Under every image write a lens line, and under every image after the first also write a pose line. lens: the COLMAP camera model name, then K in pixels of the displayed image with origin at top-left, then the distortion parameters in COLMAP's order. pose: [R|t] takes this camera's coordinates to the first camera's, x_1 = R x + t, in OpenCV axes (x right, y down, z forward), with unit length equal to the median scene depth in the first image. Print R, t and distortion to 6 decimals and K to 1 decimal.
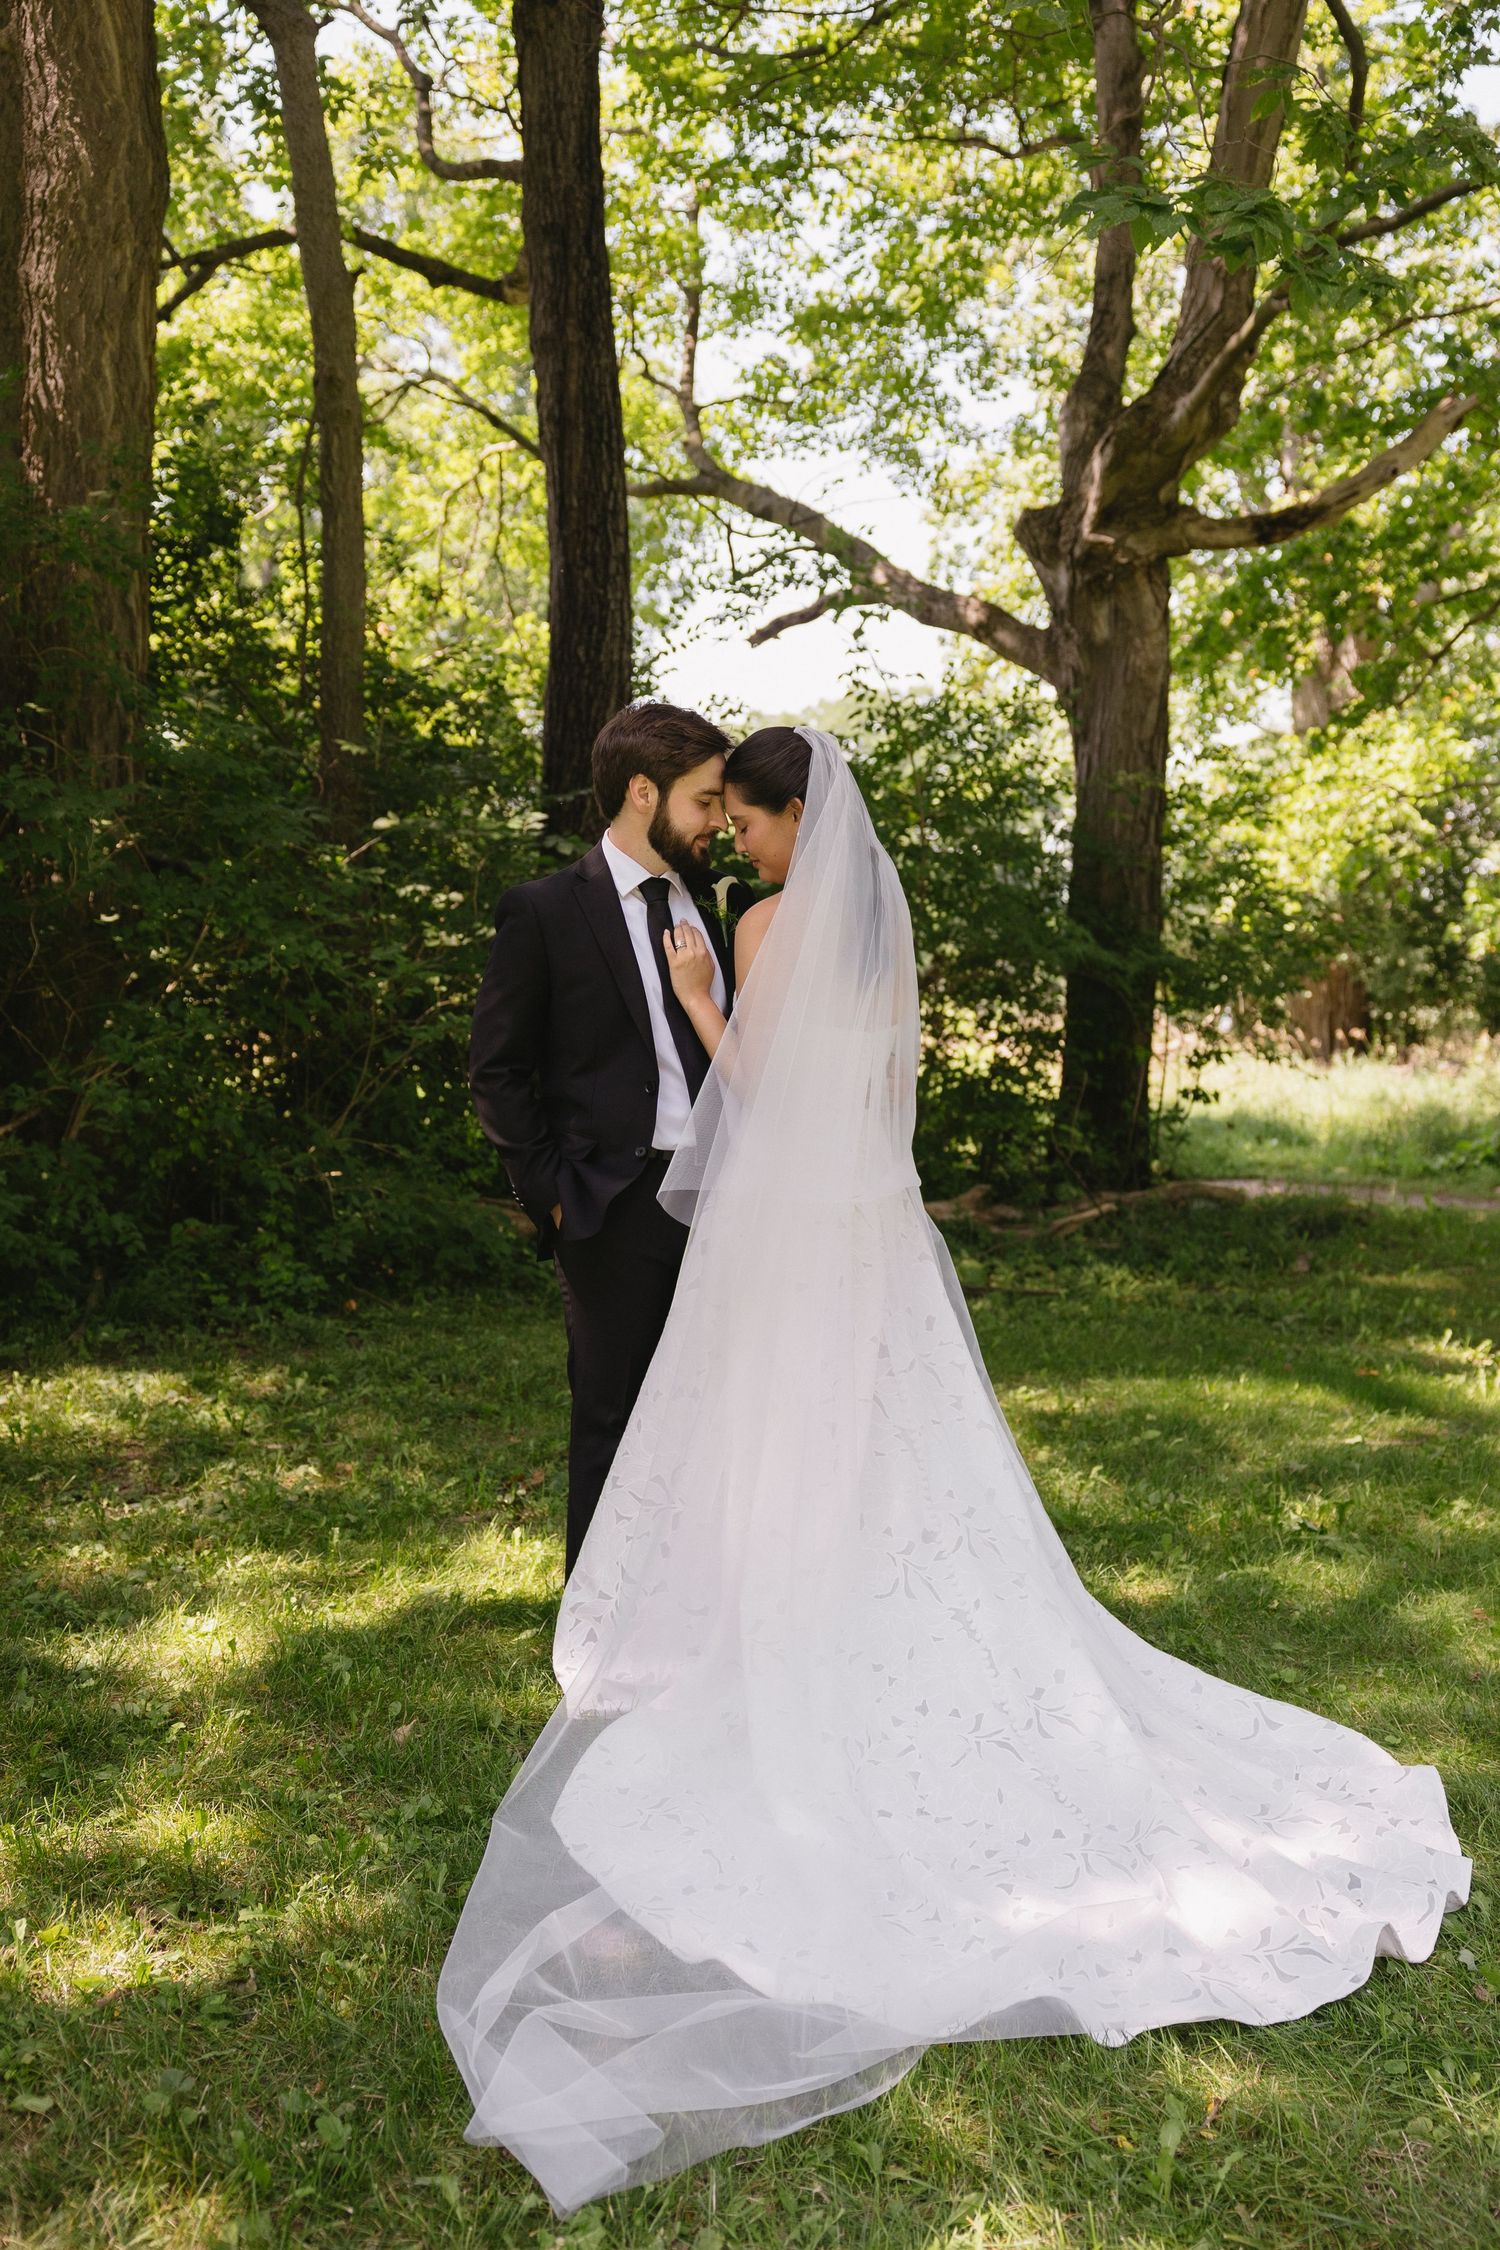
lens RADIAL K [[2170.7, 0, 759.3], [0, 2170.7, 1122.6], [0, 0, 1]] dist [-0.016302, 0.000000]
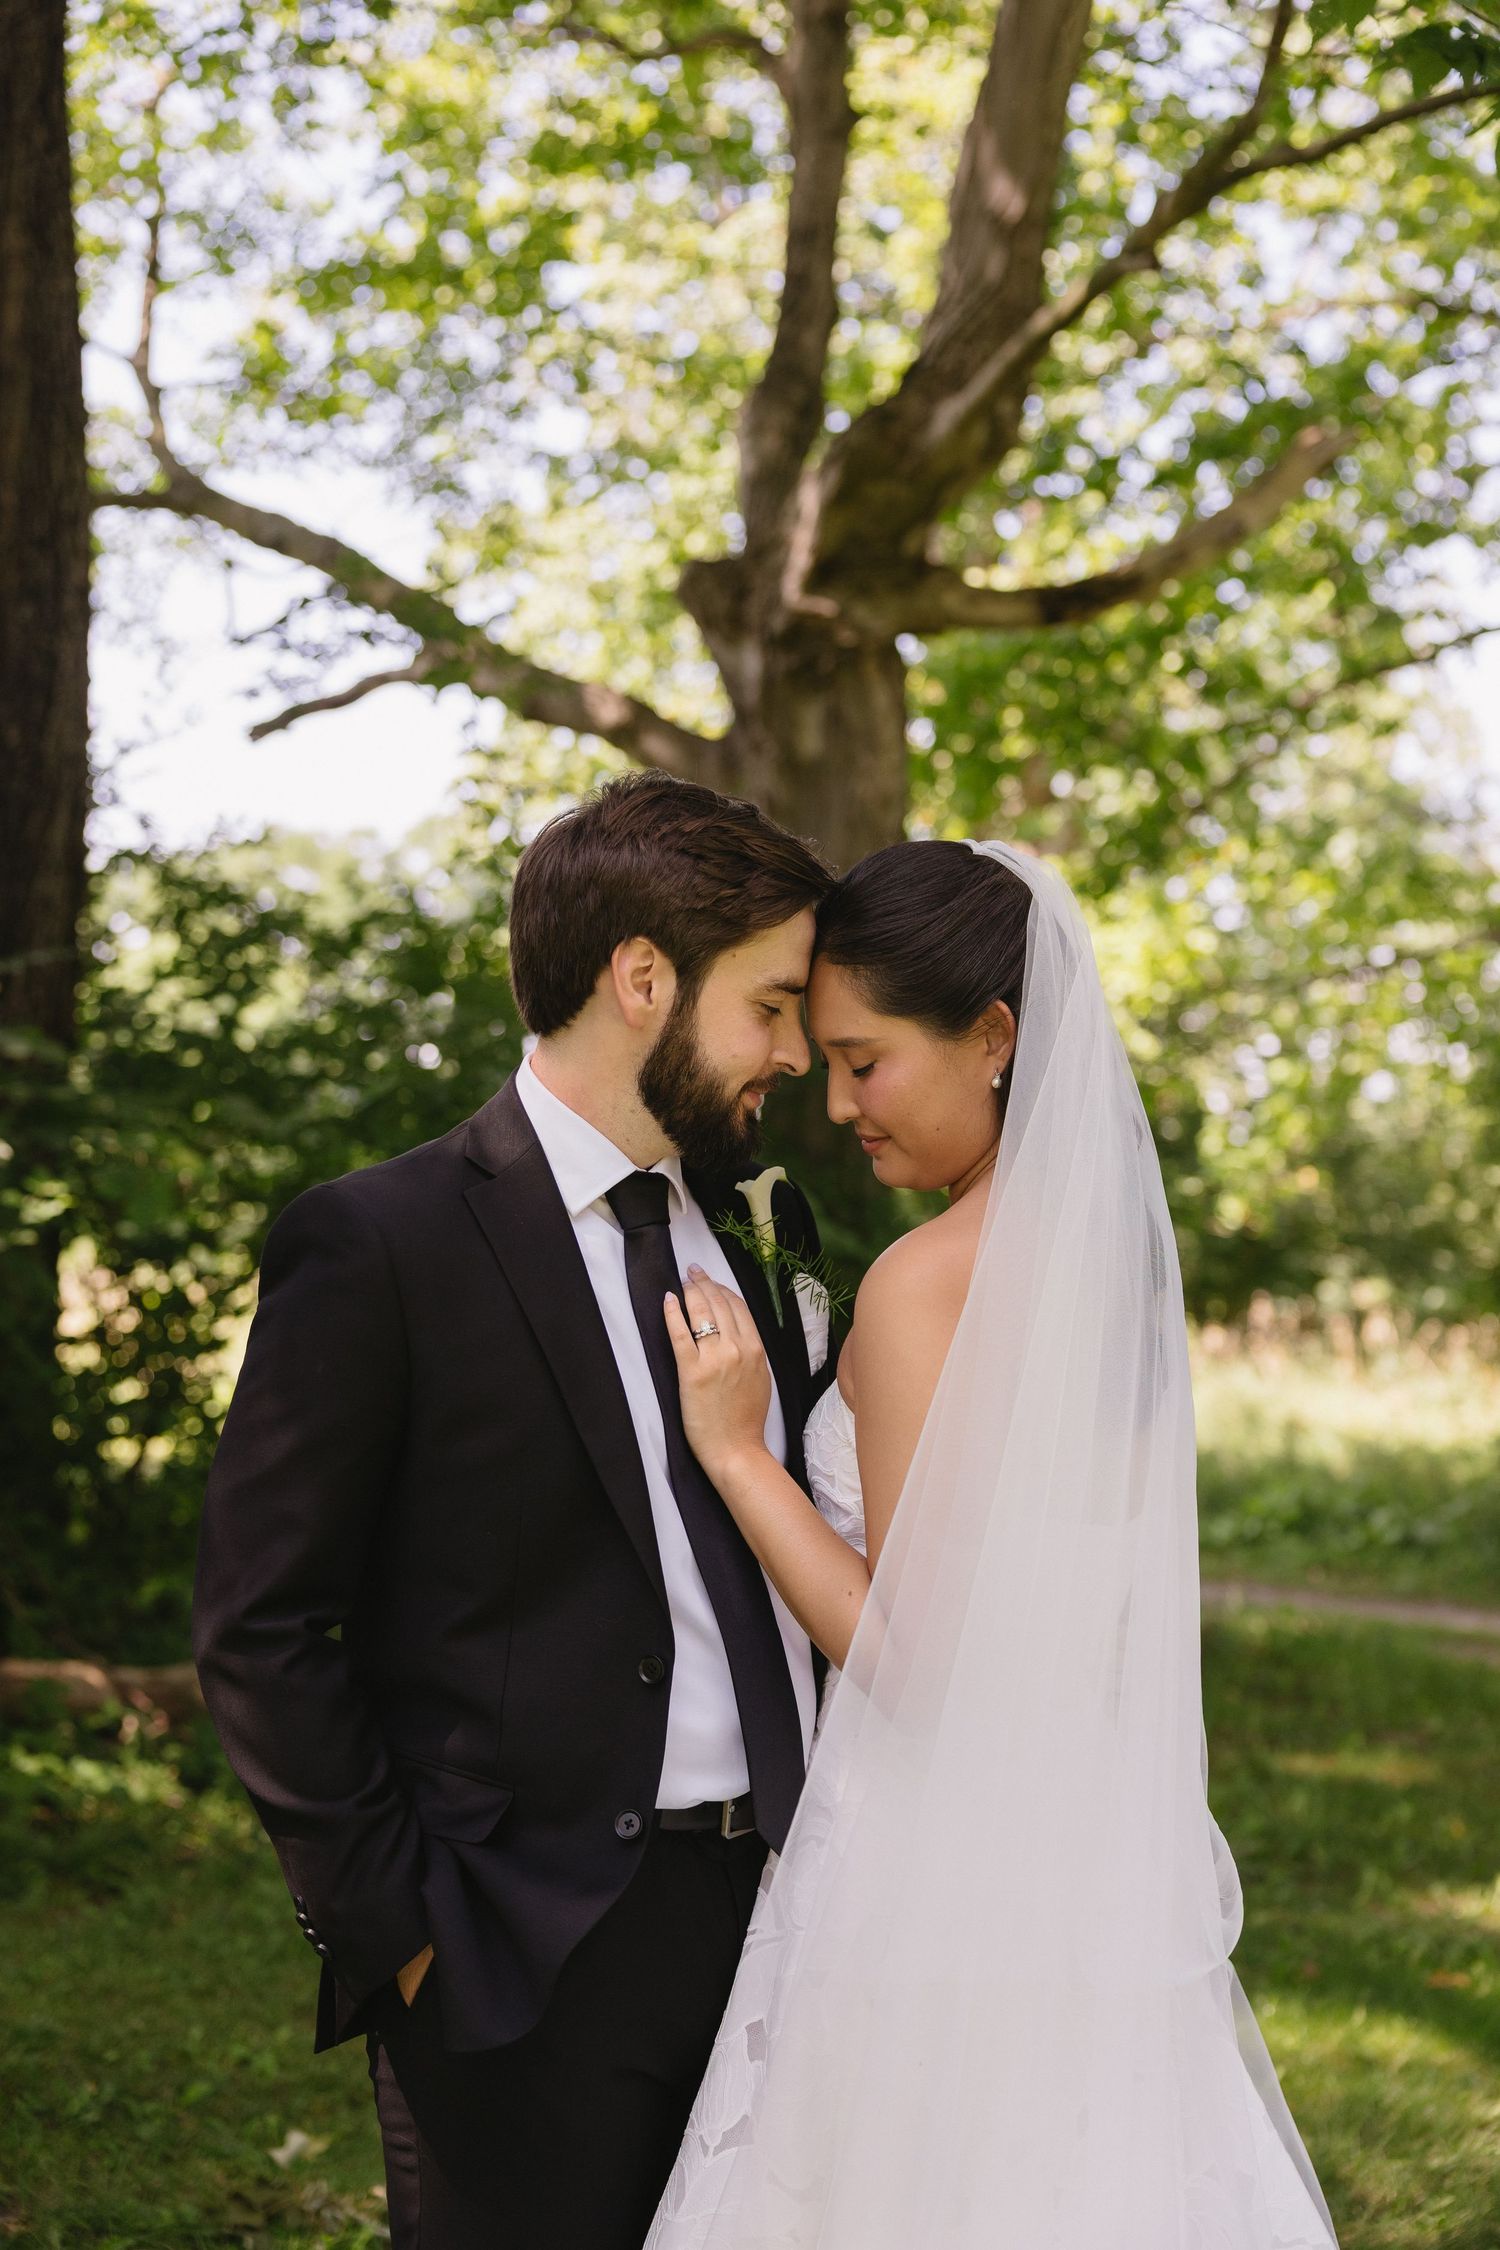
lens RADIAL K [[3084.5, 0, 743.1], [0, 3084.5, 1122.6], [0, 0, 1]] dist [0.002334, 0.000000]
pose [[0.982086, 0.023612, 0.186949, -0.036154], [-0.004363, 0.994702, -0.102711, -0.014791], [-0.188384, 0.100055, 0.976985, 0.096800]]
